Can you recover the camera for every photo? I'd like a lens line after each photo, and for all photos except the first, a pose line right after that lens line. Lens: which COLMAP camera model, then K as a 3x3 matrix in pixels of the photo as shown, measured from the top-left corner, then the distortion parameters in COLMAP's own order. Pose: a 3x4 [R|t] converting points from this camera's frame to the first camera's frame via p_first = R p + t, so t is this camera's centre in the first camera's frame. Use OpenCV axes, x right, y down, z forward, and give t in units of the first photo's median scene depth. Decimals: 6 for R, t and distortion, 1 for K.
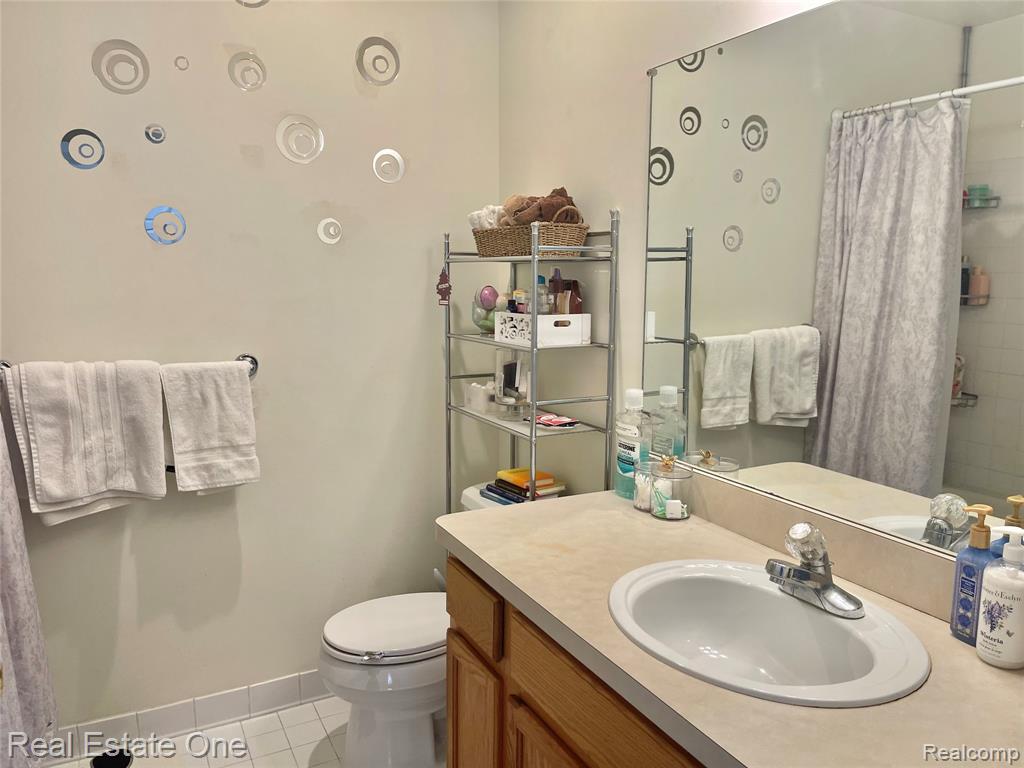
lens RADIAL K [[777.8, 0, 513.3], [0, 777.8, 387.7], [0, 0, 1]] dist [0.068907, -0.095766]
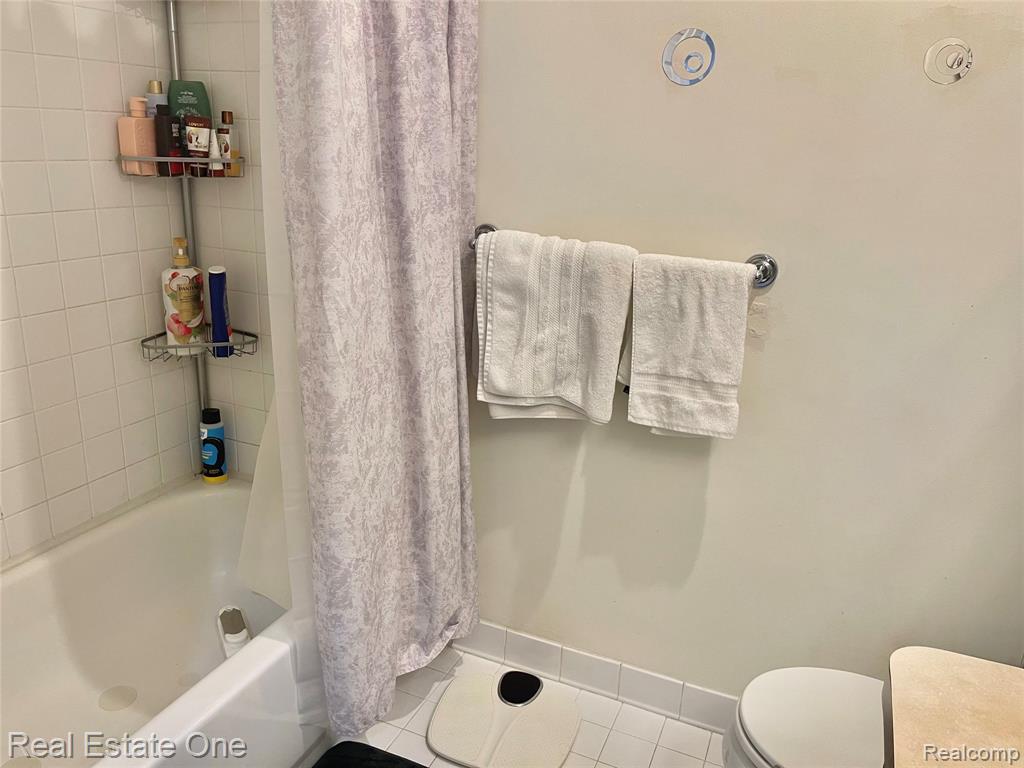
lens RADIAL K [[777.8, 0, 505.7], [0, 777.8, 383.4], [0, 0, 1]] dist [0.068907, -0.095766]
pose [[0.628336, 0.256267, -0.734521, 0.052110], [-0.156208, 0.966516, 0.203582, -0.041959], [0.762097, -0.013180, 0.647328, 0.422943]]
